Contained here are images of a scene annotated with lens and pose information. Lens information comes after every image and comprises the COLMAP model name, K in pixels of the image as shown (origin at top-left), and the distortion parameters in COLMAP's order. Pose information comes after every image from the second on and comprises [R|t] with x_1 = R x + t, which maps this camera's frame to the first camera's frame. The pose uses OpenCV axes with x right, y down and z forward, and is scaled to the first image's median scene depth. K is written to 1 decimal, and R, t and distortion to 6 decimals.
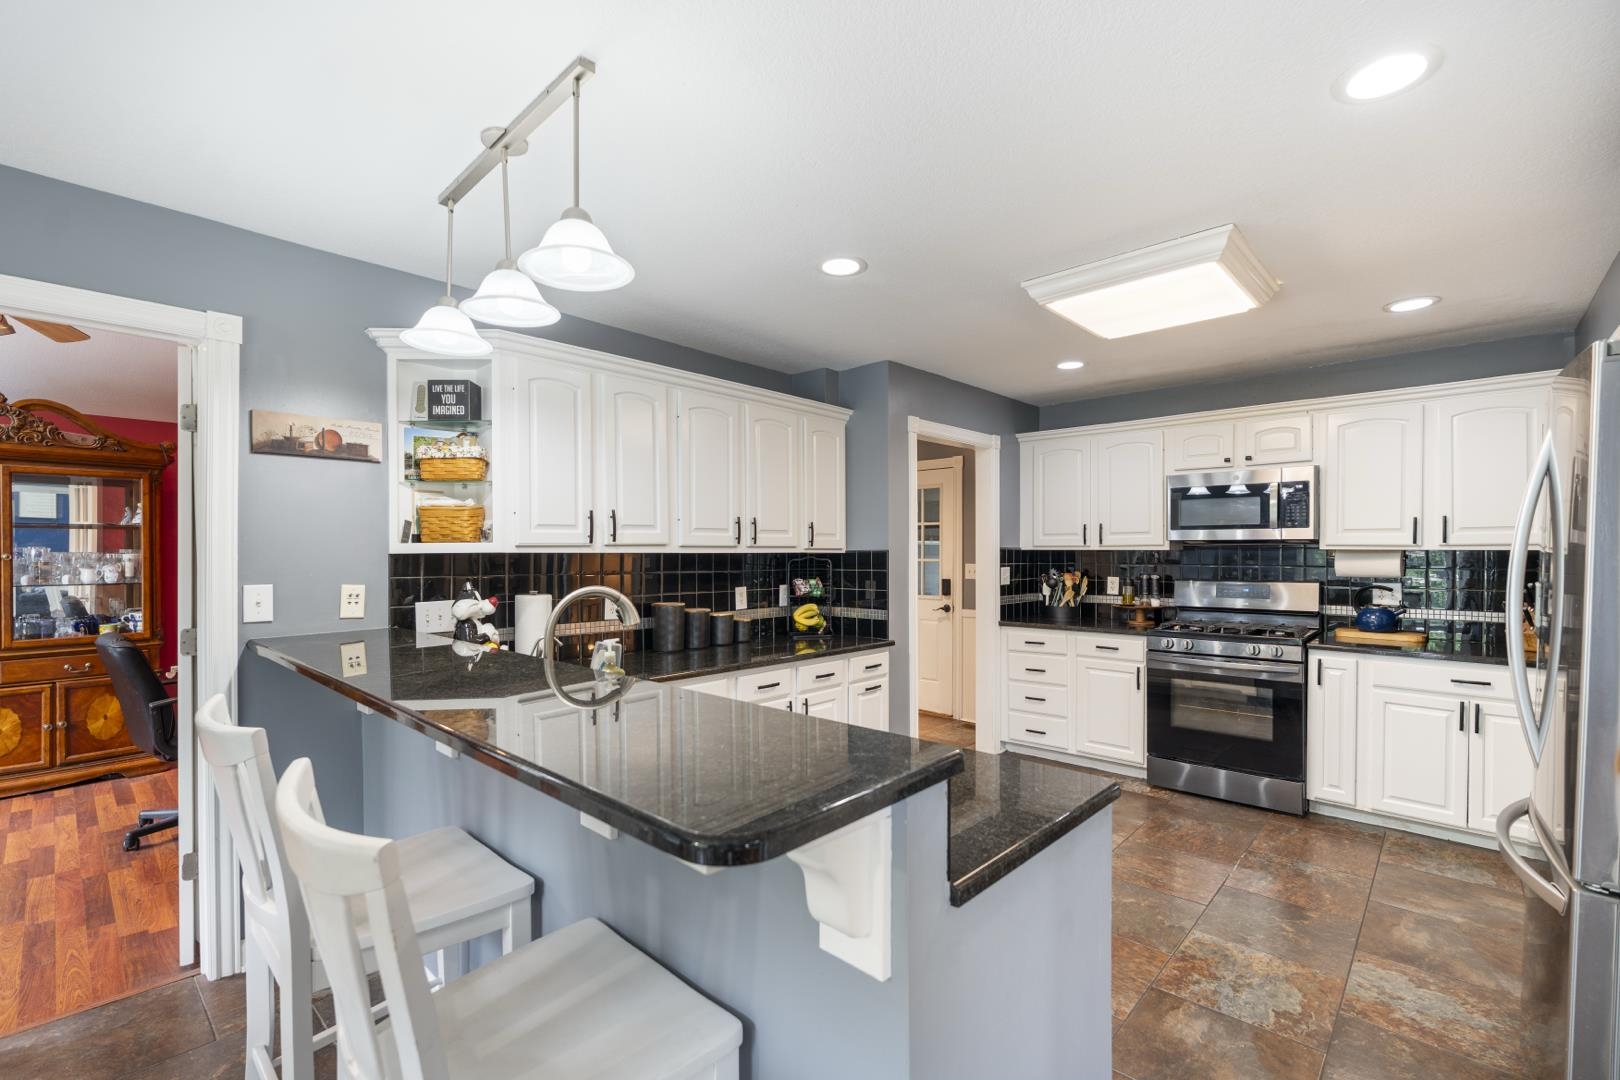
lens RADIAL K [[709.2, 0, 813.3], [0, 709.2, 551.1], [0, 0, 1]] dist [-0.005425, 0.000233]
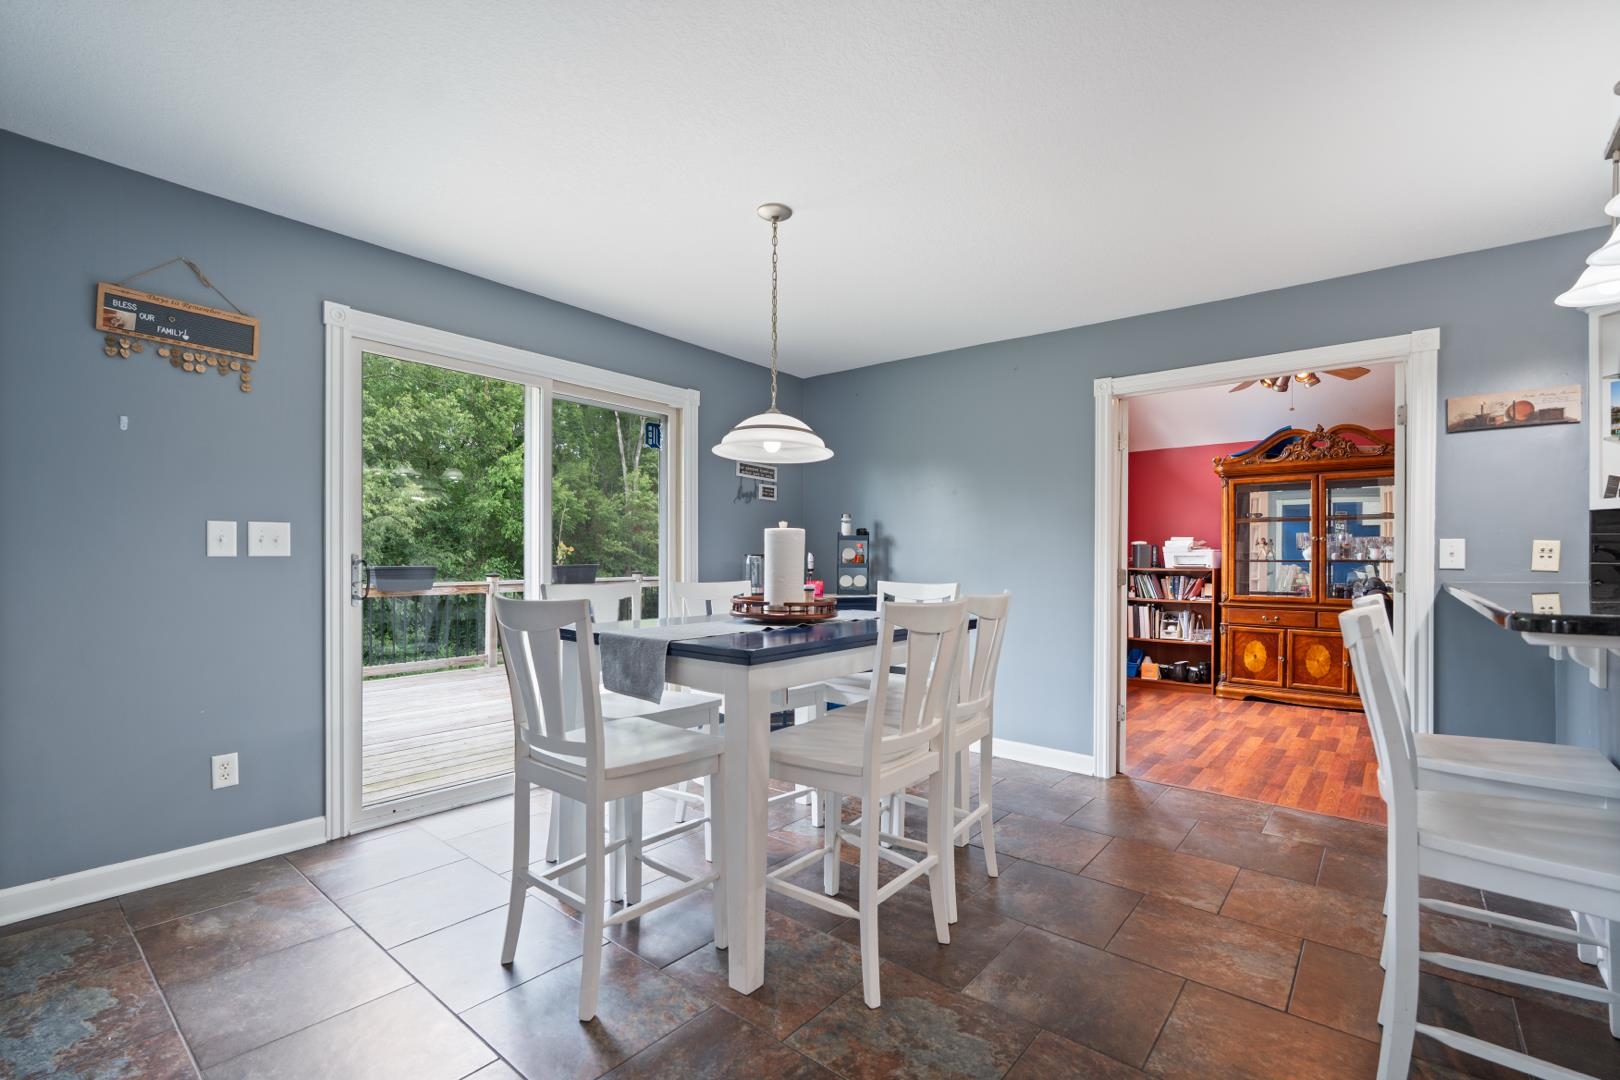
lens RADIAL K [[709.2, 0, 809.7], [0, 709.2, 565.9], [0, 0, 1]] dist [-0.005425, 0.000233]
pose [[0.051576, 0.009236, -0.998626, 0.251645], [-0.002062, 0.999956, 0.009142, 0.054538], [0.998667, 0.001587, 0.051592, -0.122108]]
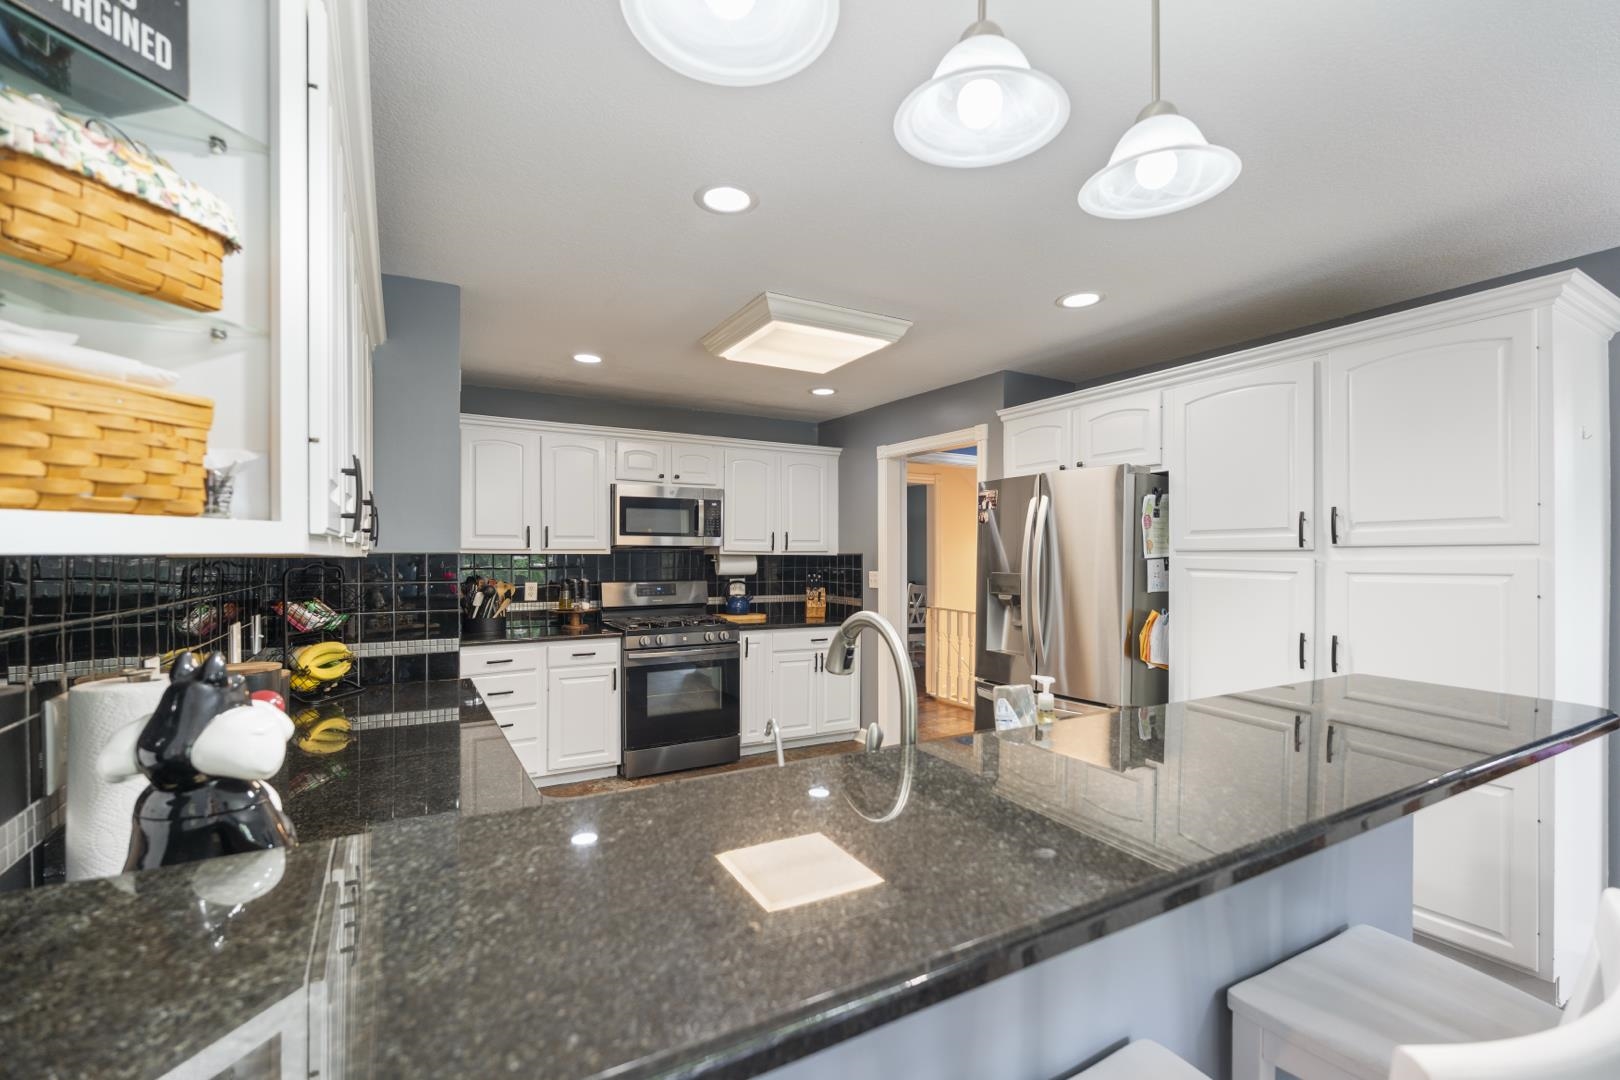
lens RADIAL K [[709.2, 0, 808.4], [0, 709.2, 553.9], [0, 0, 1]] dist [-0.005425, 0.000233]
pose [[0.299764, 0.003400, 0.954007, -0.512800], [0.001203, 0.999992, -0.003942, 0.002959], [-0.954013, 0.002329, 0.299758, 0.498886]]
